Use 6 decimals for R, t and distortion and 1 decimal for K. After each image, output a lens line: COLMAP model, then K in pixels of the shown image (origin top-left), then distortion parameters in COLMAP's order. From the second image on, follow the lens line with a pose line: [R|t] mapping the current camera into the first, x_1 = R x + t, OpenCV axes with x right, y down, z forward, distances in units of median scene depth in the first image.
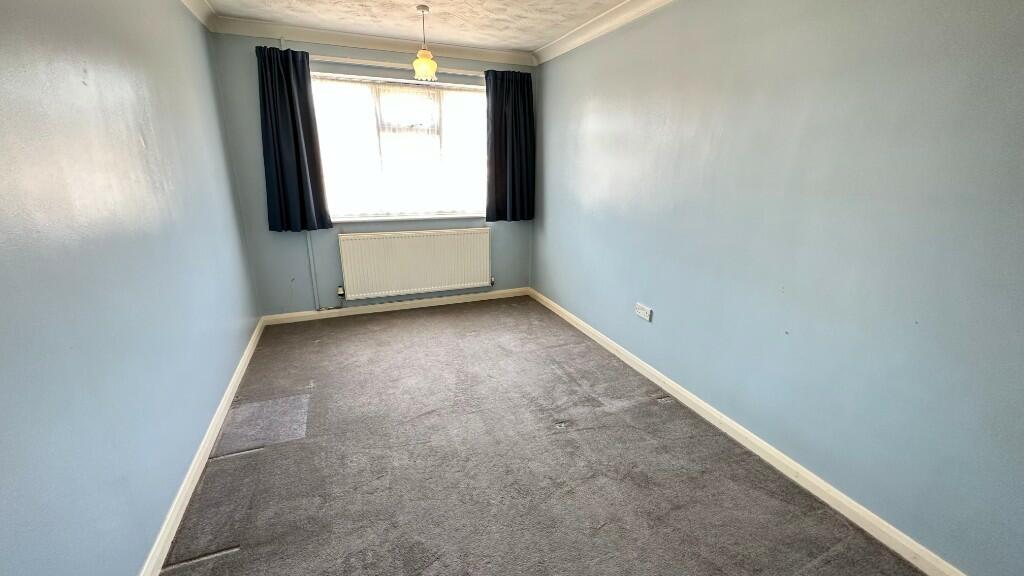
lens RADIAL K [[406.6, 0, 512.0], [0, 406.6, 288.0], [0, 0, 1]] dist [-0.003734, 0.000090]
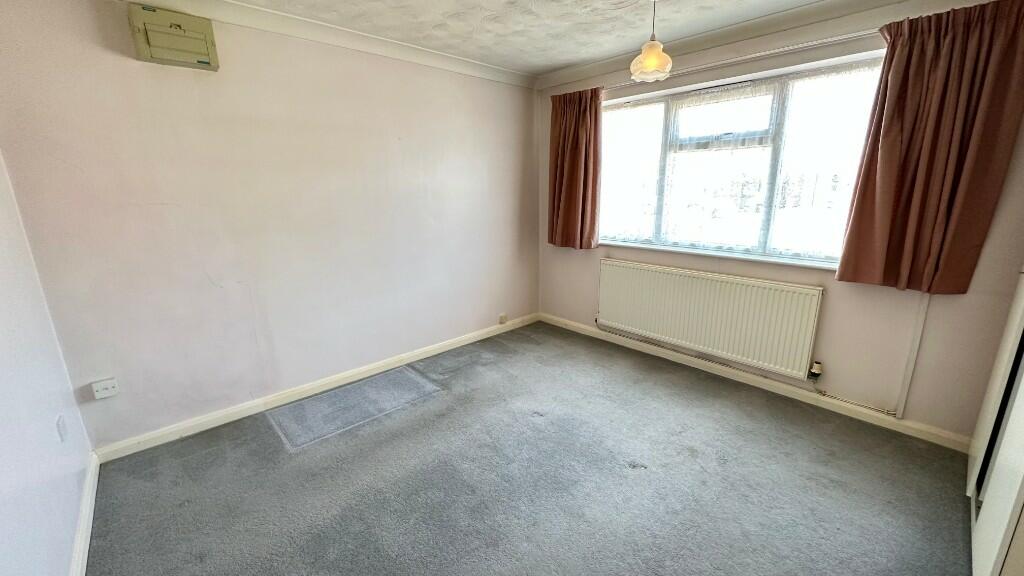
lens RADIAL K [[406.6, 0, 512.0], [0, 406.6, 288.0], [0, 0, 1]] dist [-0.003734, 0.000090]
pose [[0.299424, 0.194718, -0.934040, 0.458307], [-0.279018, 0.954029, 0.109441, -0.102129], [0.912411, 0.227845, 0.339989, 0.457694]]
